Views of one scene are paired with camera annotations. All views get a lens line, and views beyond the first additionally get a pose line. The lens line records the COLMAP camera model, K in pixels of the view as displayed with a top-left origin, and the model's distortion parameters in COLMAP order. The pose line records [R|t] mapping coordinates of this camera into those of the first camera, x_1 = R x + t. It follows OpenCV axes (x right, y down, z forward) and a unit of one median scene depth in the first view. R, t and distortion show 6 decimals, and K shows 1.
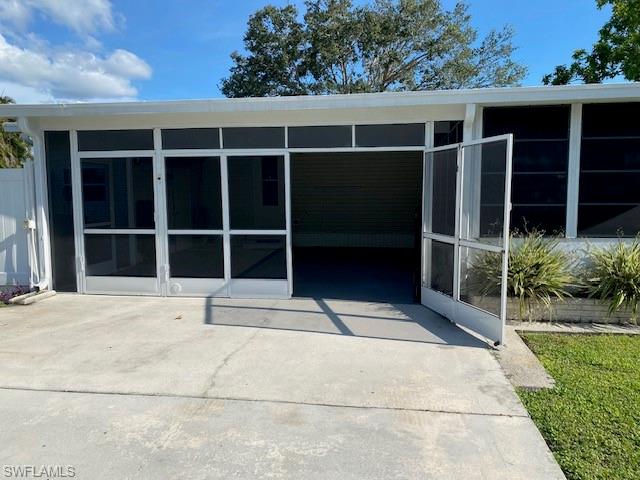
lens RADIAL K [[489.7, 0, 320.0], [0, 489.7, 240.0], [0, 0, 1]] dist [0.084891, -0.187867]
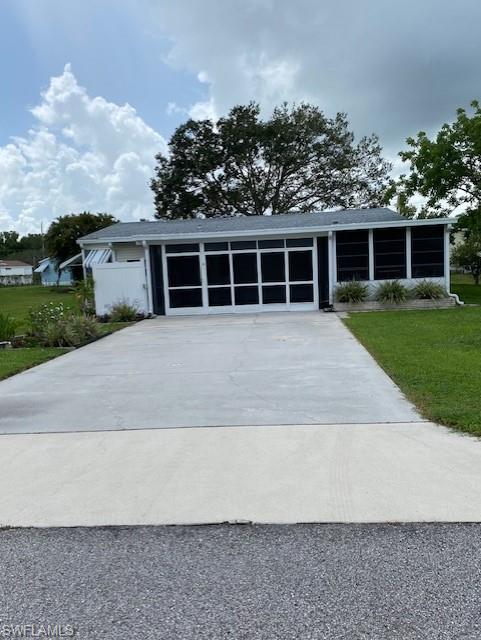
lens RADIAL K [[532.6, 0, 240.9], [0, 532.6, 340.5], [0, 0, 1]] dist [0.085222, -0.180797]
pose [[0.997294, -0.050696, 0.053232, -0.299118], [0.048448, 0.997912, 0.042711, 0.139279], [-0.055286, -0.040017, 0.997668, -1.570565]]
